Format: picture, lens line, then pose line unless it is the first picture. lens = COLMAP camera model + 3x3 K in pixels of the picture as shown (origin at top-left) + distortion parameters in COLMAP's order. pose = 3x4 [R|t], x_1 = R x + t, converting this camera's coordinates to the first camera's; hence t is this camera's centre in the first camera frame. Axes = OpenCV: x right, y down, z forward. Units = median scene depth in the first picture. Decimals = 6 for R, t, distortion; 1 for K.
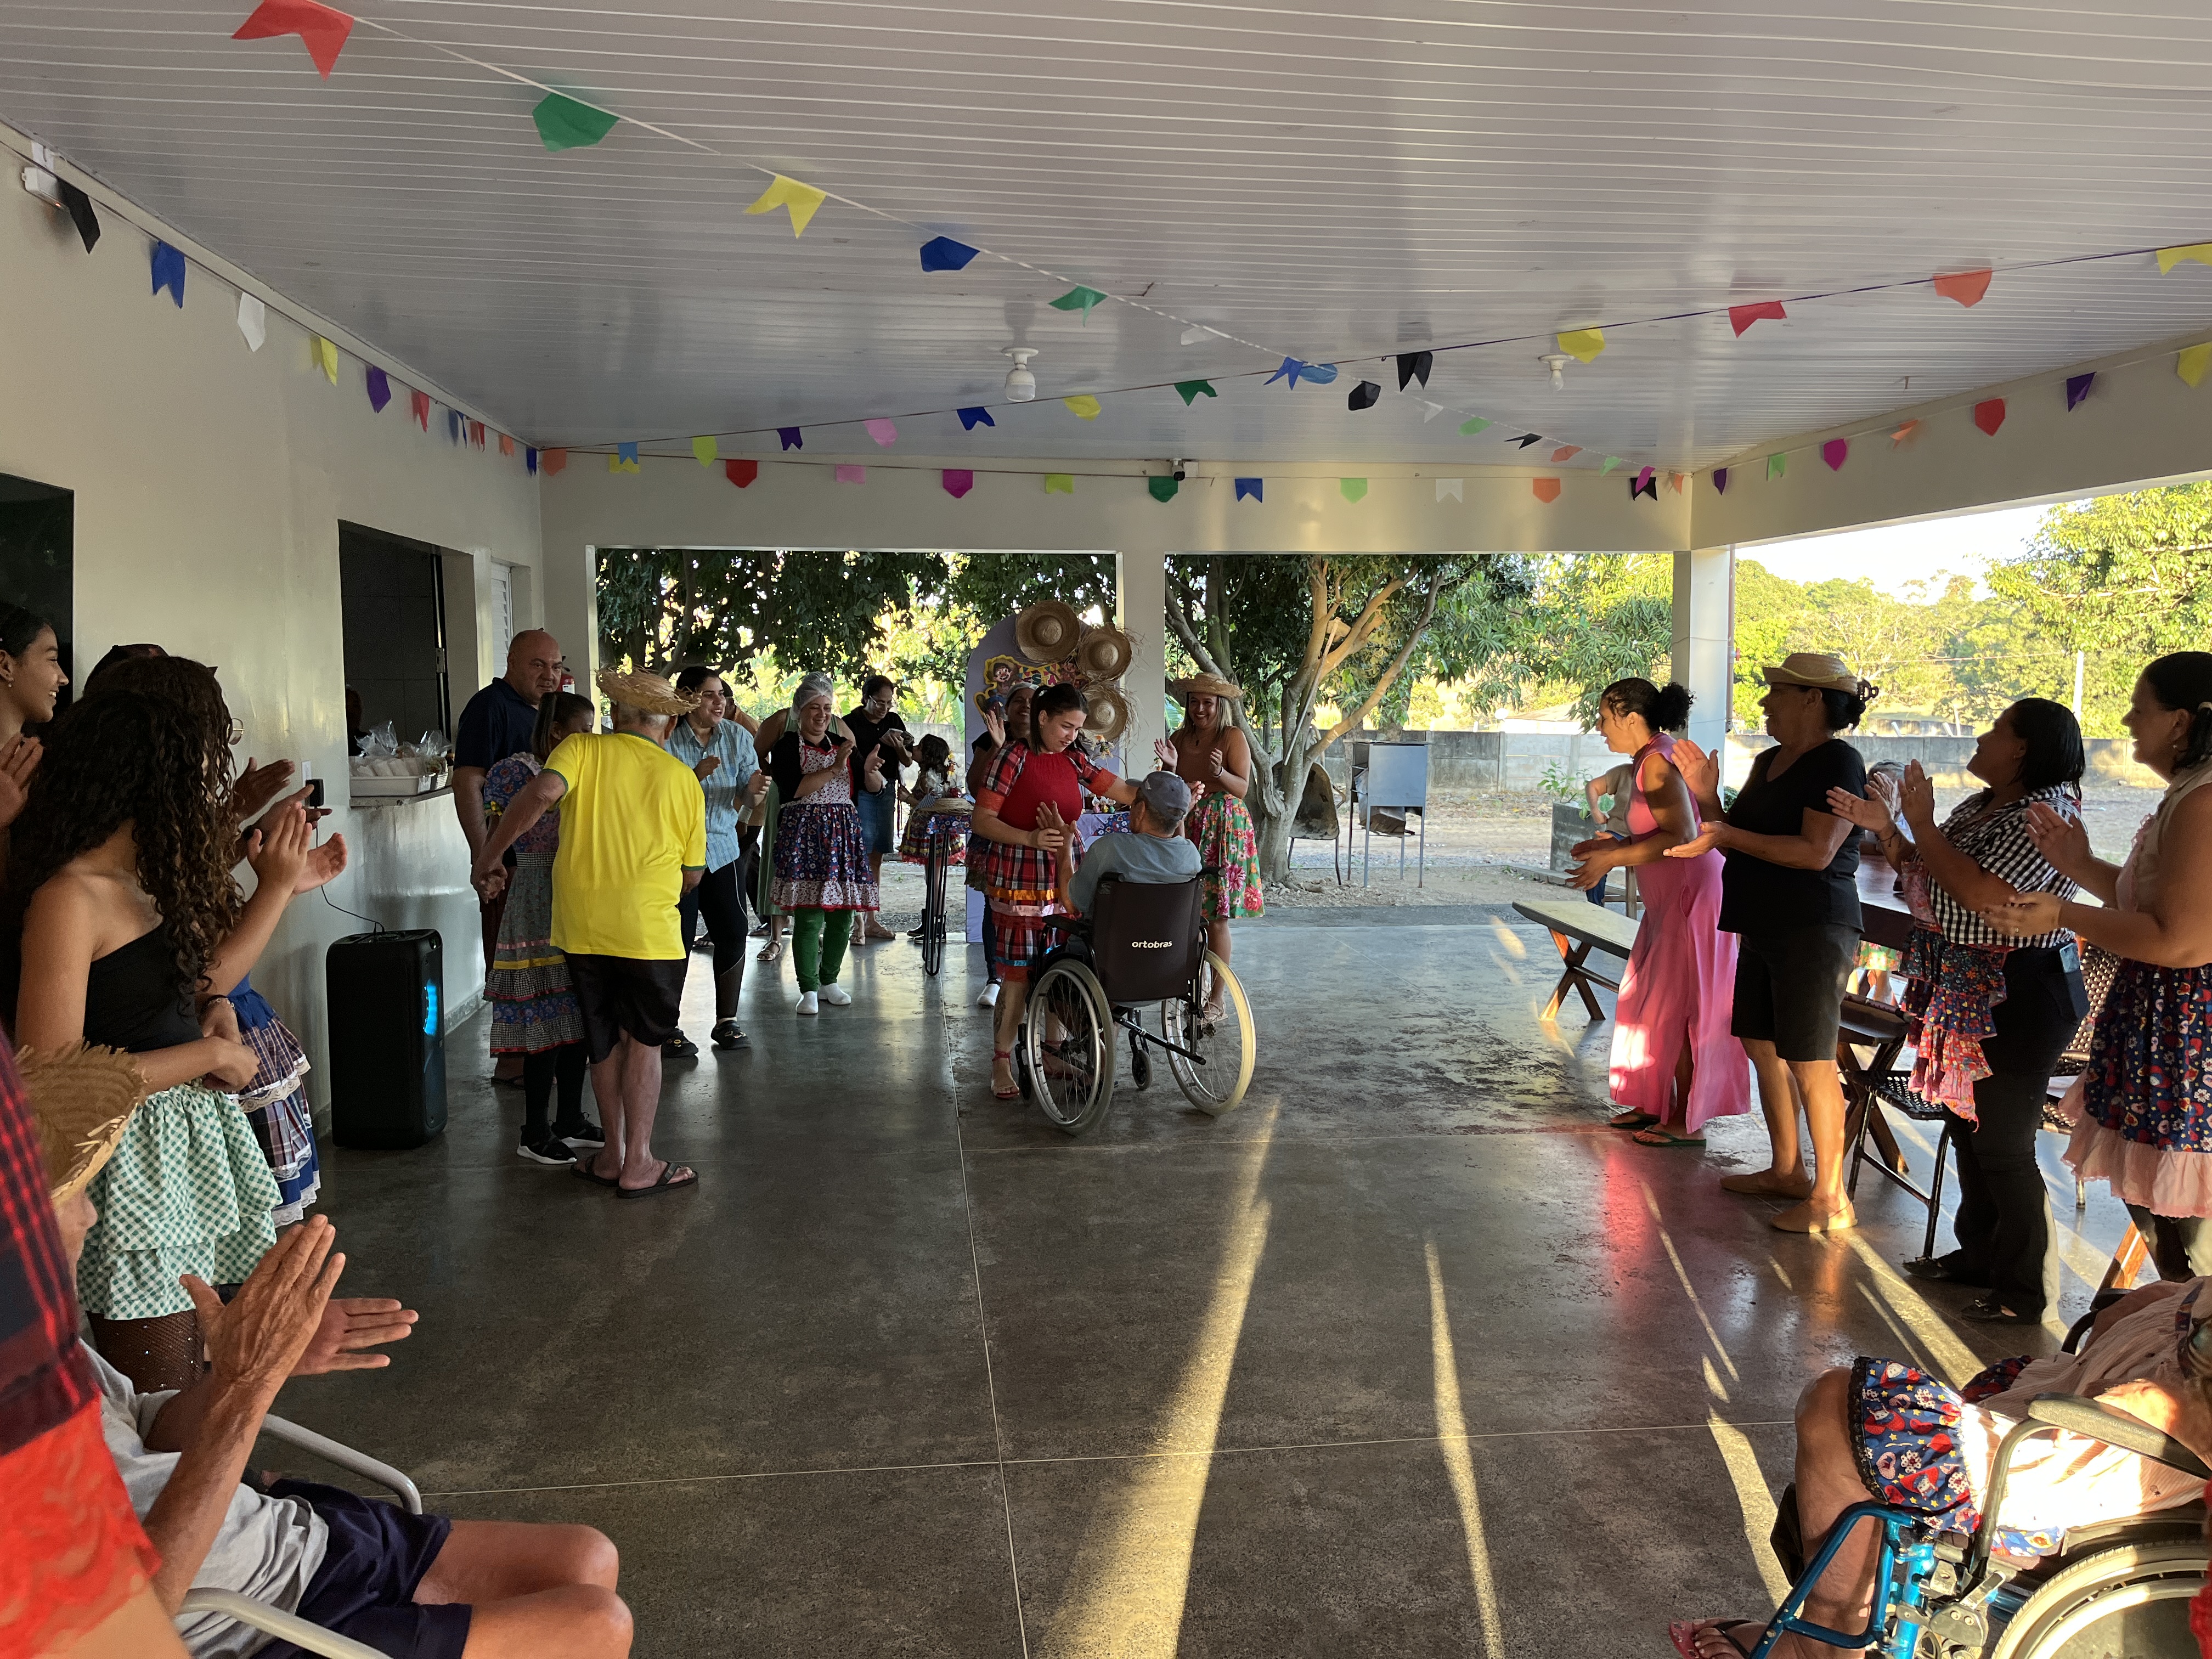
lens RADIAL K [[1679.0, 0, 1118.5], [0, 1679.0, 836.6], [0, 0, 1]] dist [0.065521, -0.090880]
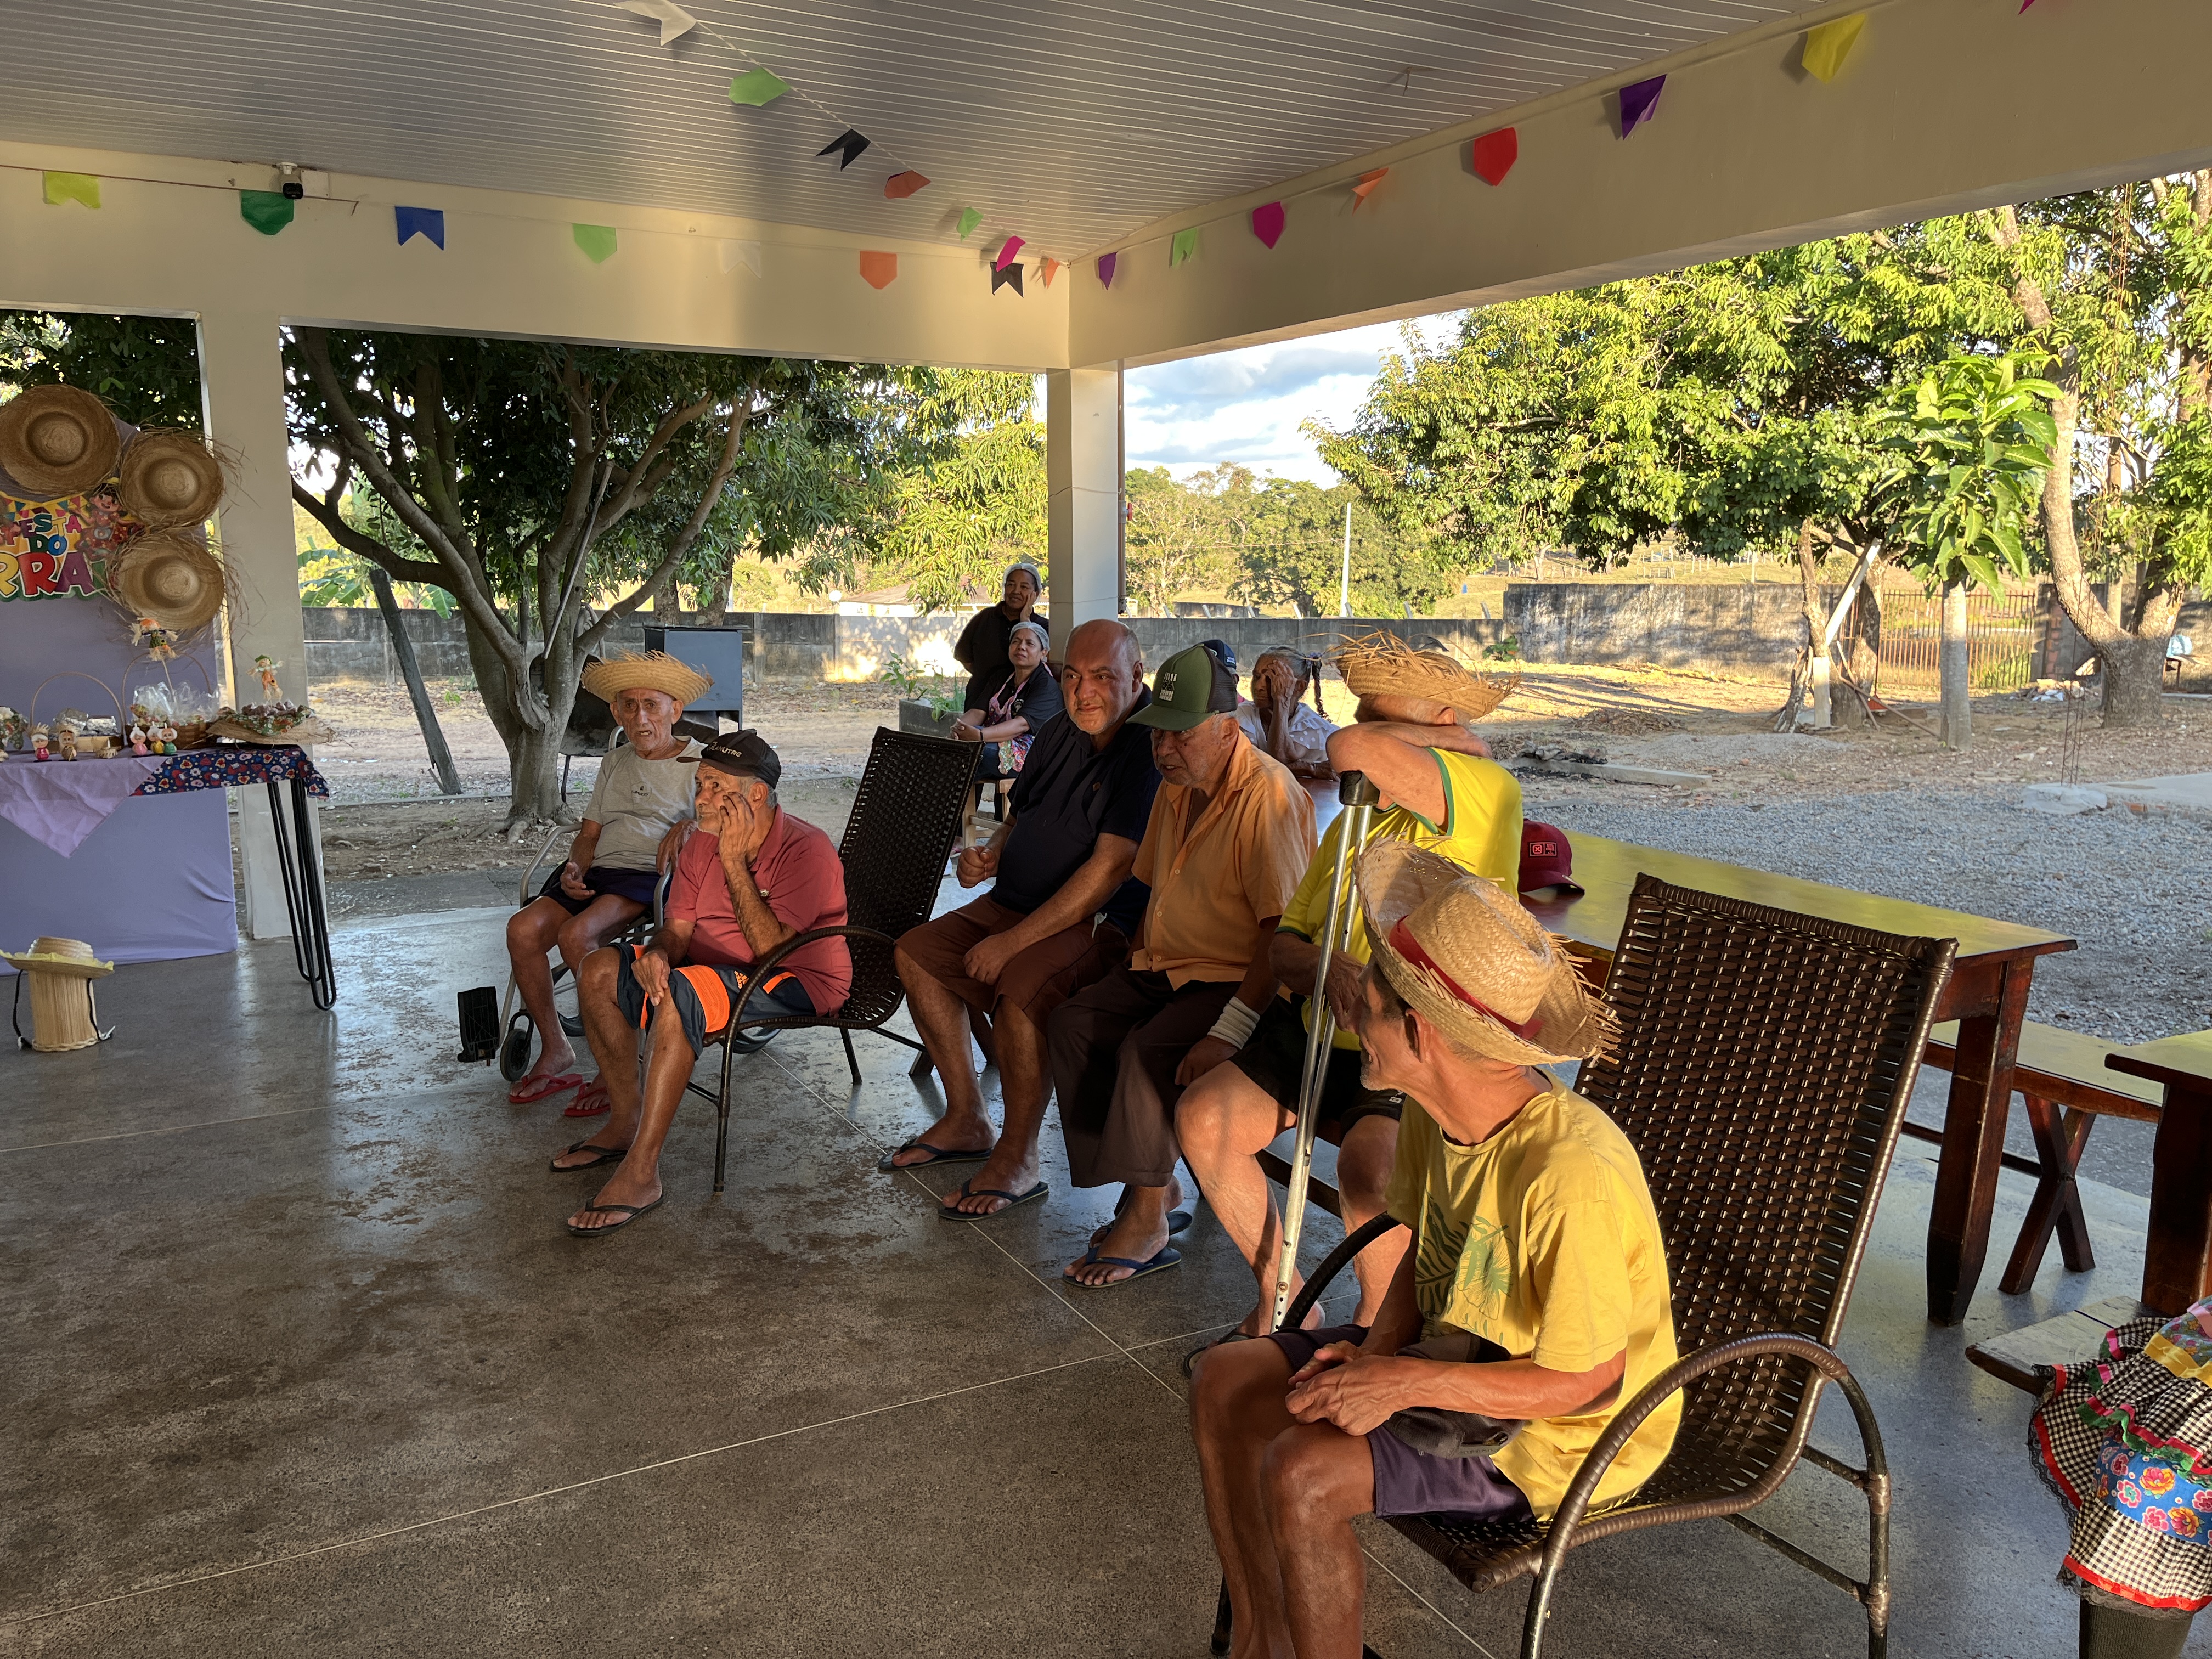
lens RADIAL K [[1679.0, 0, 1100.6], [0, 1679.0, 835.1], [0, 0, 1]] dist [0.065521, -0.090880]
pose [[0.929547, -0.052597, 0.364932, 0.094990], [0.027744, 0.996945, 0.073020, -0.024390], [-0.367658, -0.057750, 0.928166, 0.409107]]
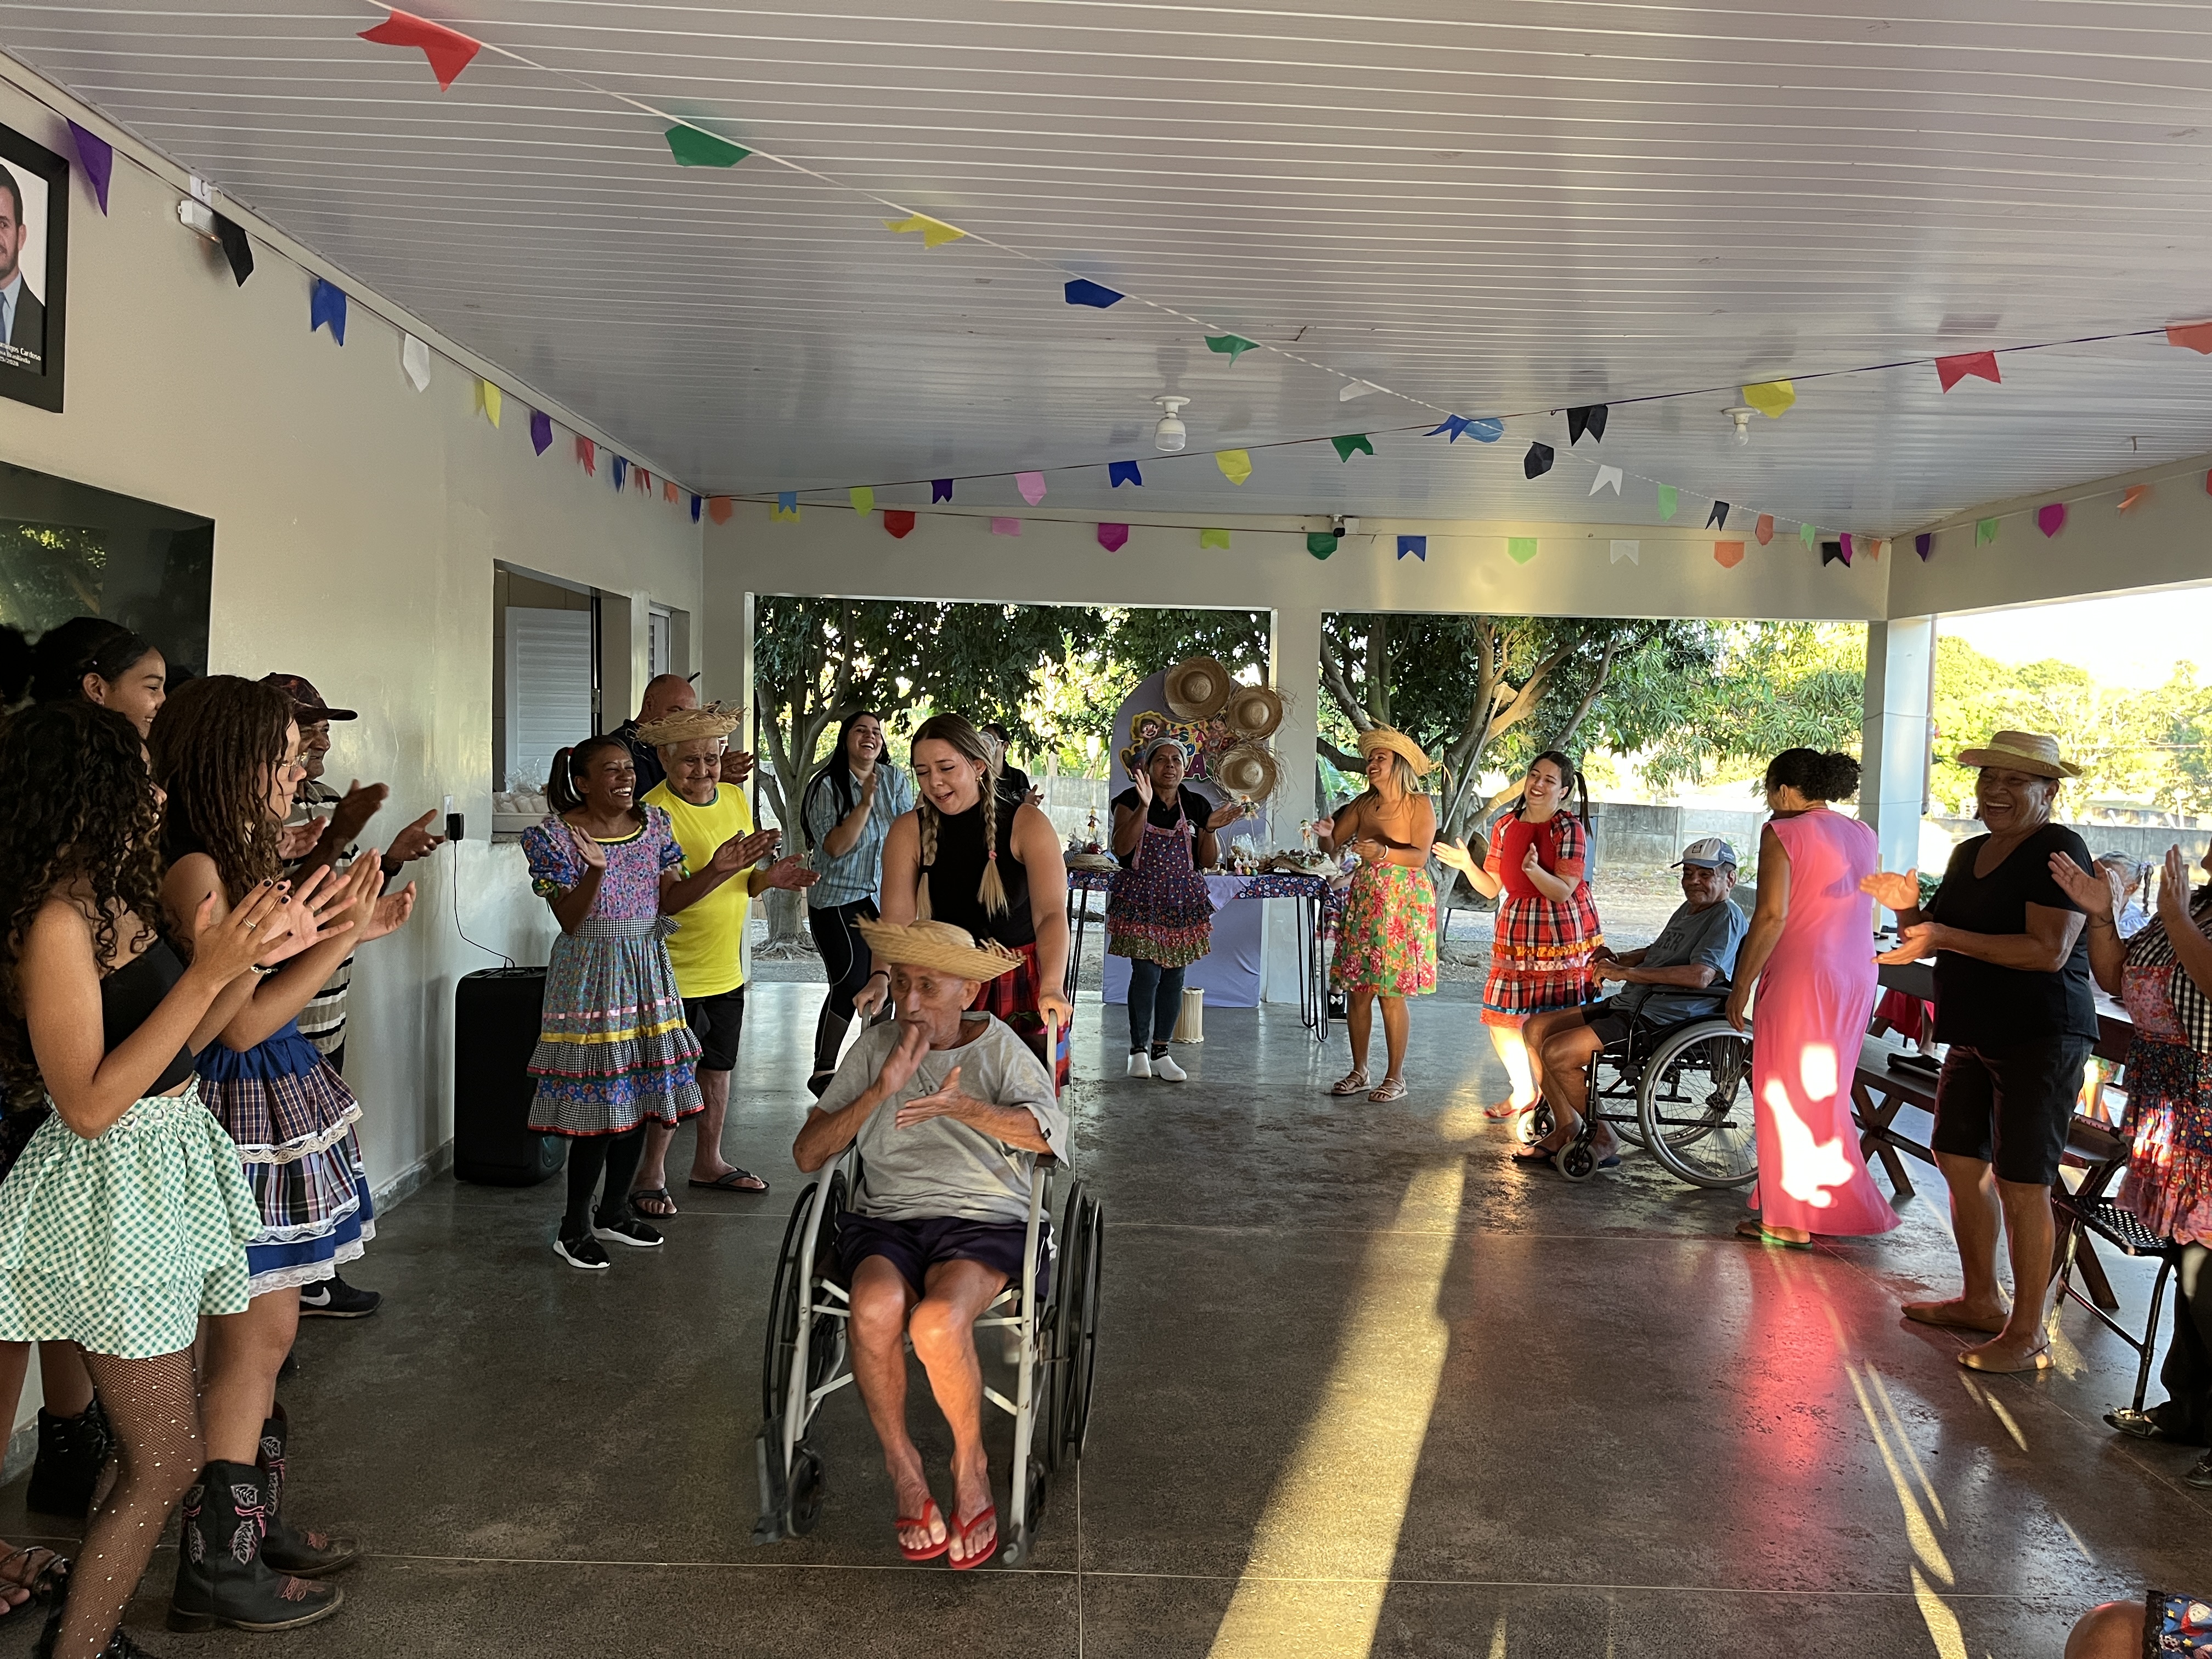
lens RADIAL K [[1679.0, 0, 1099.6], [0, 1679.0, 844.9], [0, 0, 1]] dist [0.065521, -0.090880]
pose [[0.993615, 0.035729, -0.107019, 0.012202], [-0.038939, 0.998848, -0.028060, -0.001421], [0.105893, 0.032049, 0.993861, 0.030438]]
